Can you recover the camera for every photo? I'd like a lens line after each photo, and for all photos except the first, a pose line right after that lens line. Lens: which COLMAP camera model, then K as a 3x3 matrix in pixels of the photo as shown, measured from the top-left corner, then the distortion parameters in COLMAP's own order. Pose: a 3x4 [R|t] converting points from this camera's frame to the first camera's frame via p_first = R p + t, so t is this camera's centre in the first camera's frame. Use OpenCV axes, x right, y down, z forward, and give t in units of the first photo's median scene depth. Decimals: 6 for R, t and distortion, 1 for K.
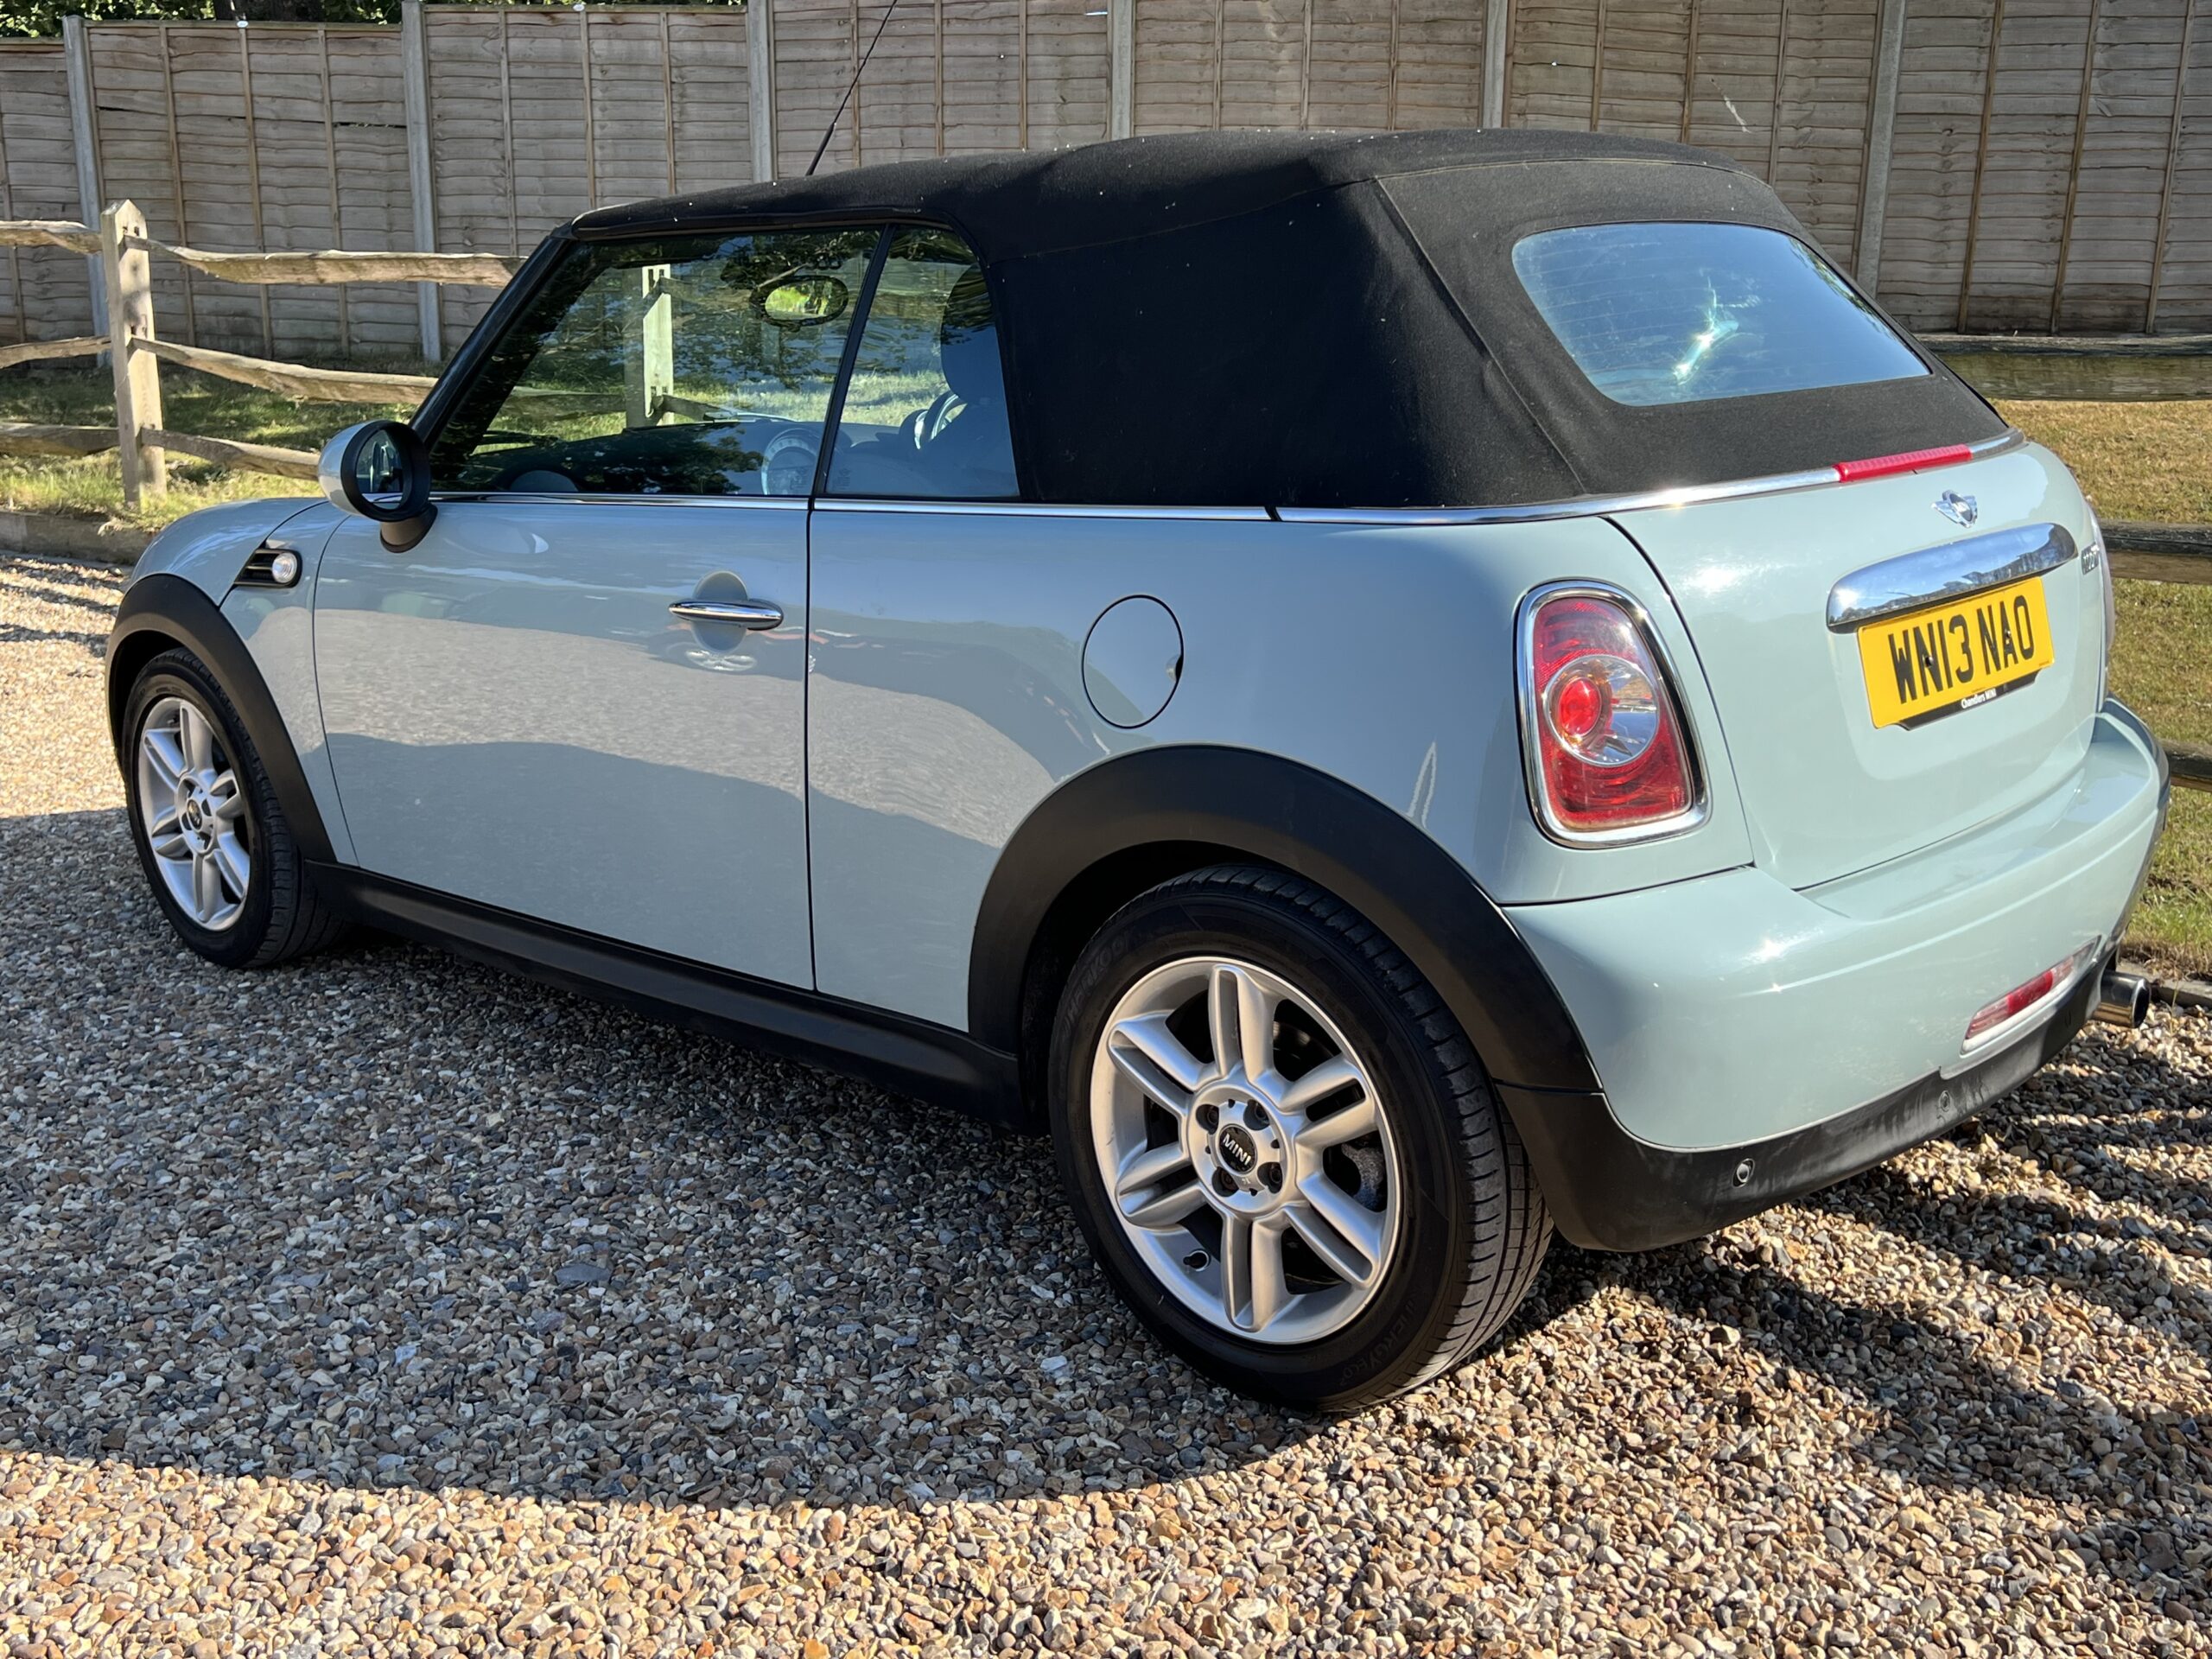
lens RADIAL K [[2181.6, 0, 1098.1], [0, 2181.6, 845.4], [0, 0, 1]] dist [0.021029, 0.000000]
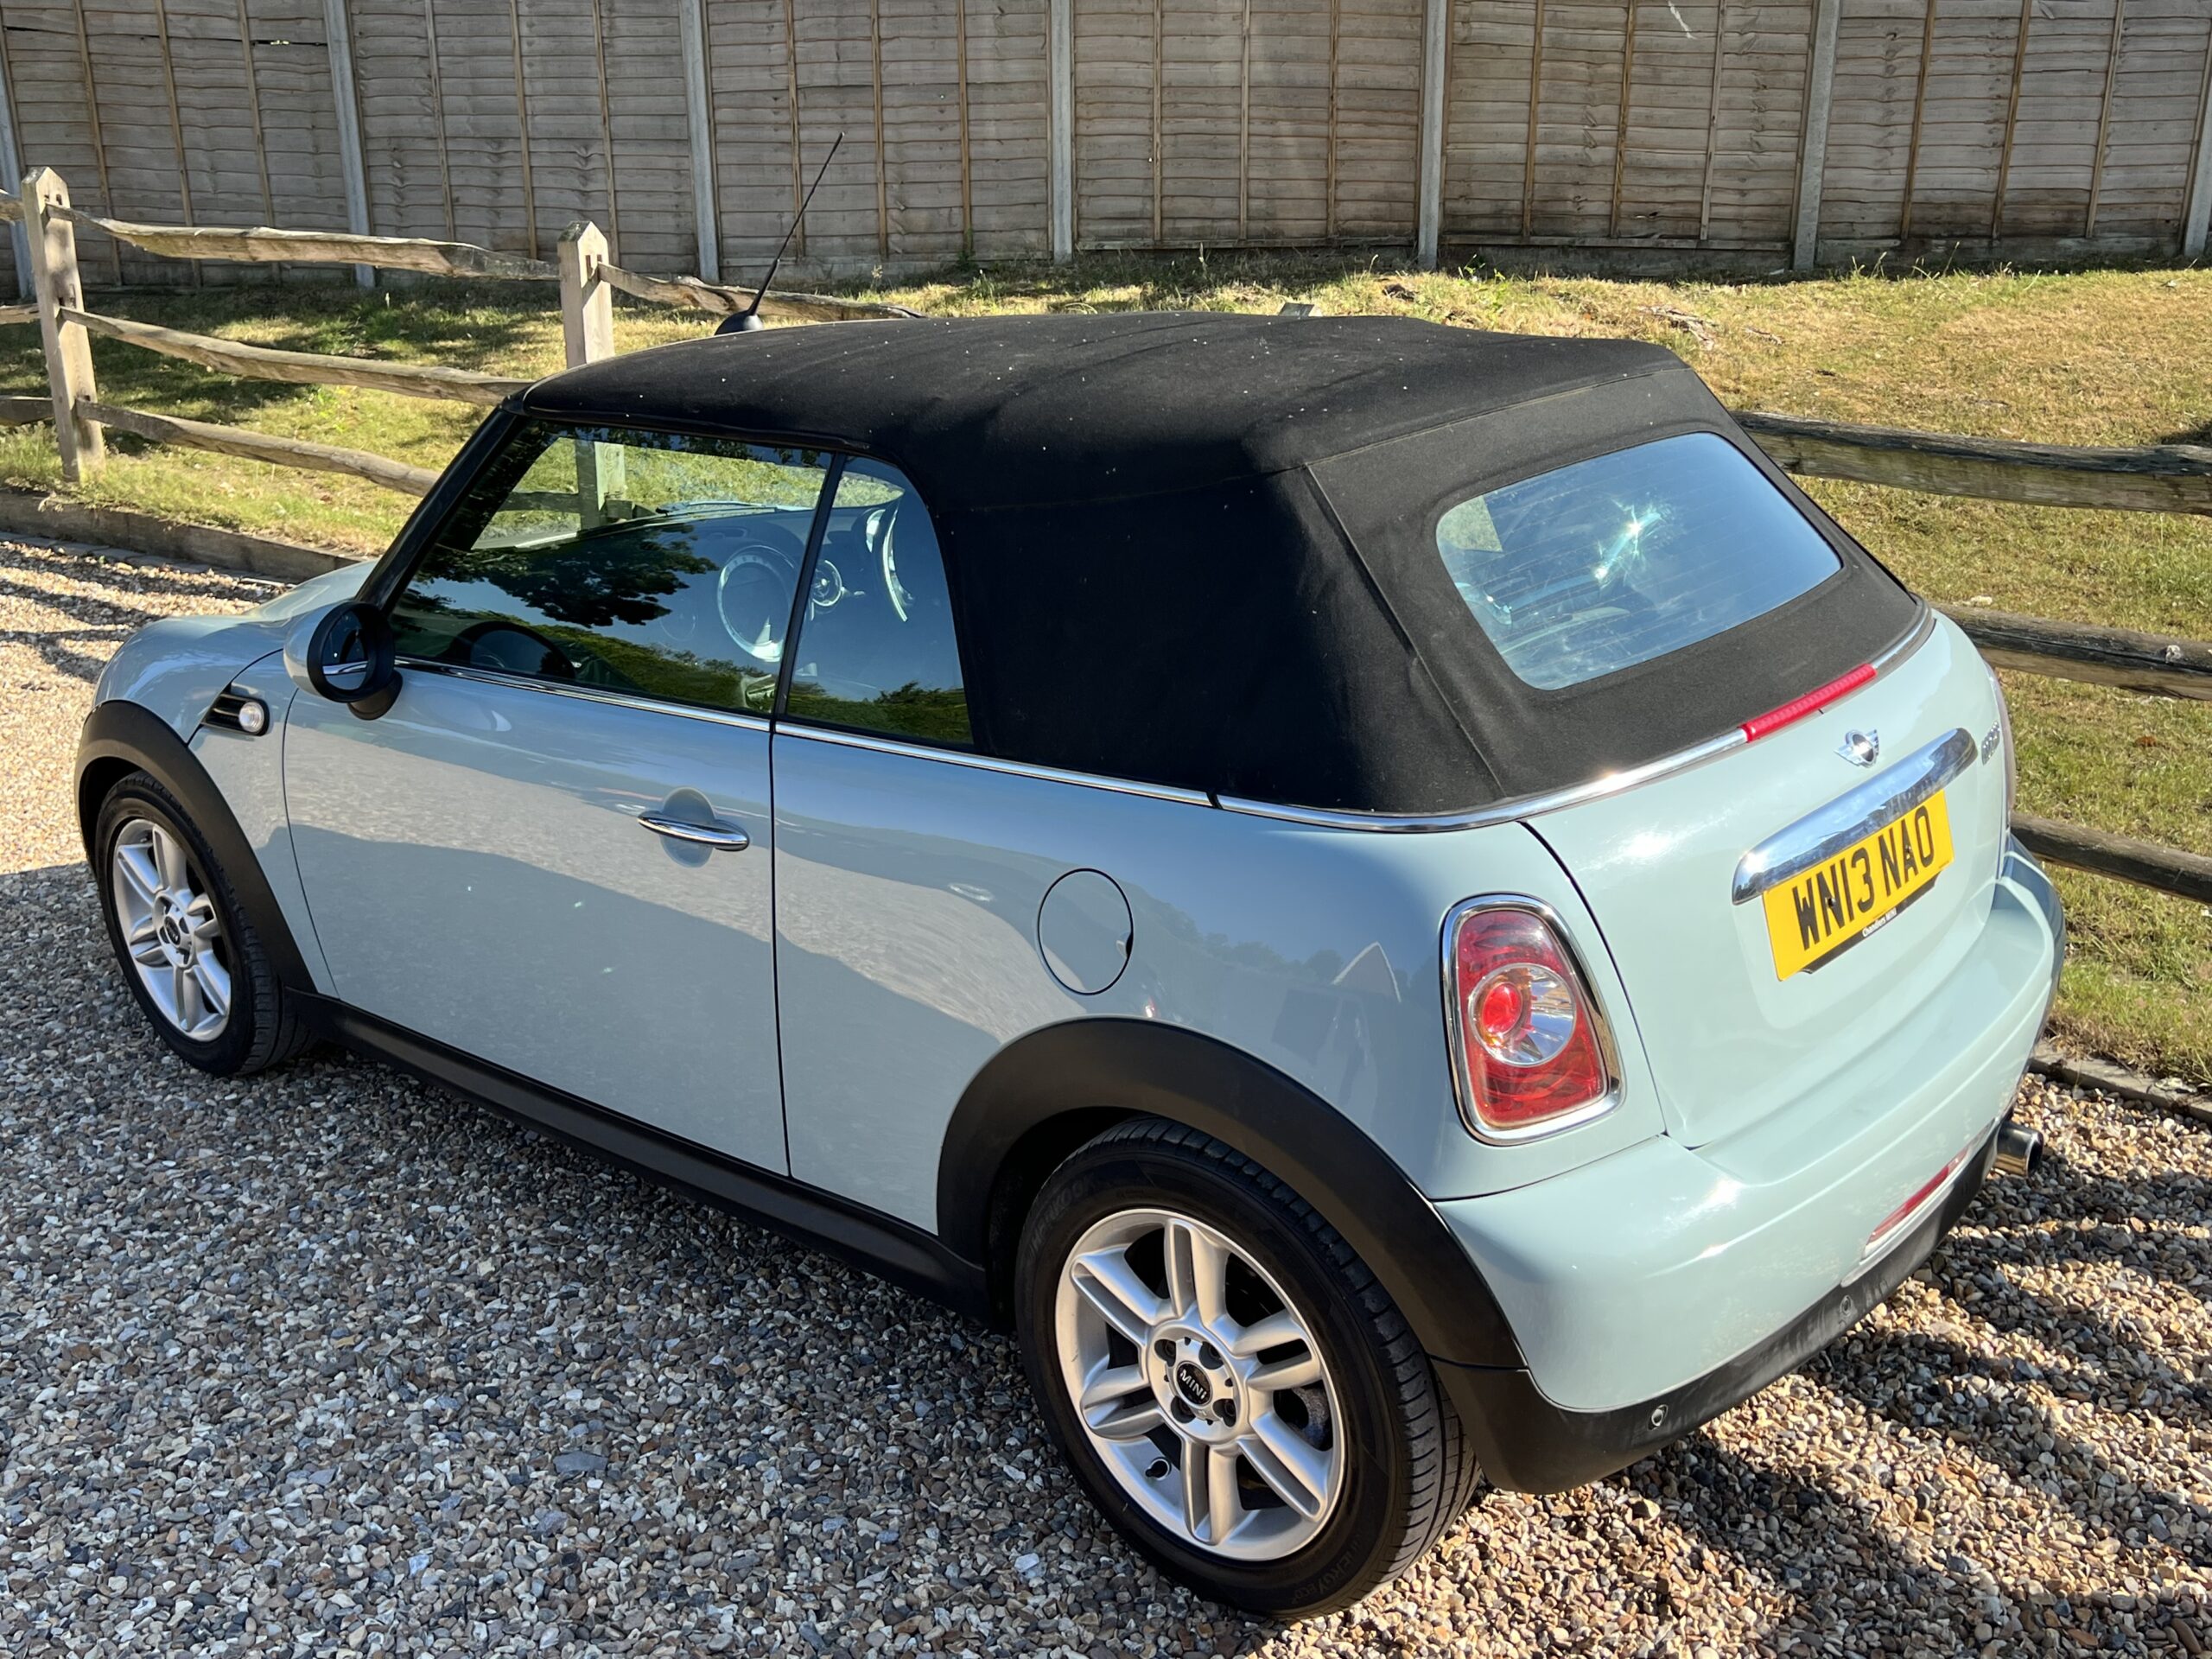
lens RADIAL K [[2181.6, 0, 1115.0], [0, 2181.6, 846.1], [0, 0, 1]] dist [0.021029, 0.000000]
pose [[0.999382, -0.023955, 0.025732, 0.003048], [0.021821, 0.996538, 0.080218, -0.158099], [-0.027564, -0.079607, 0.996445, -0.037188]]
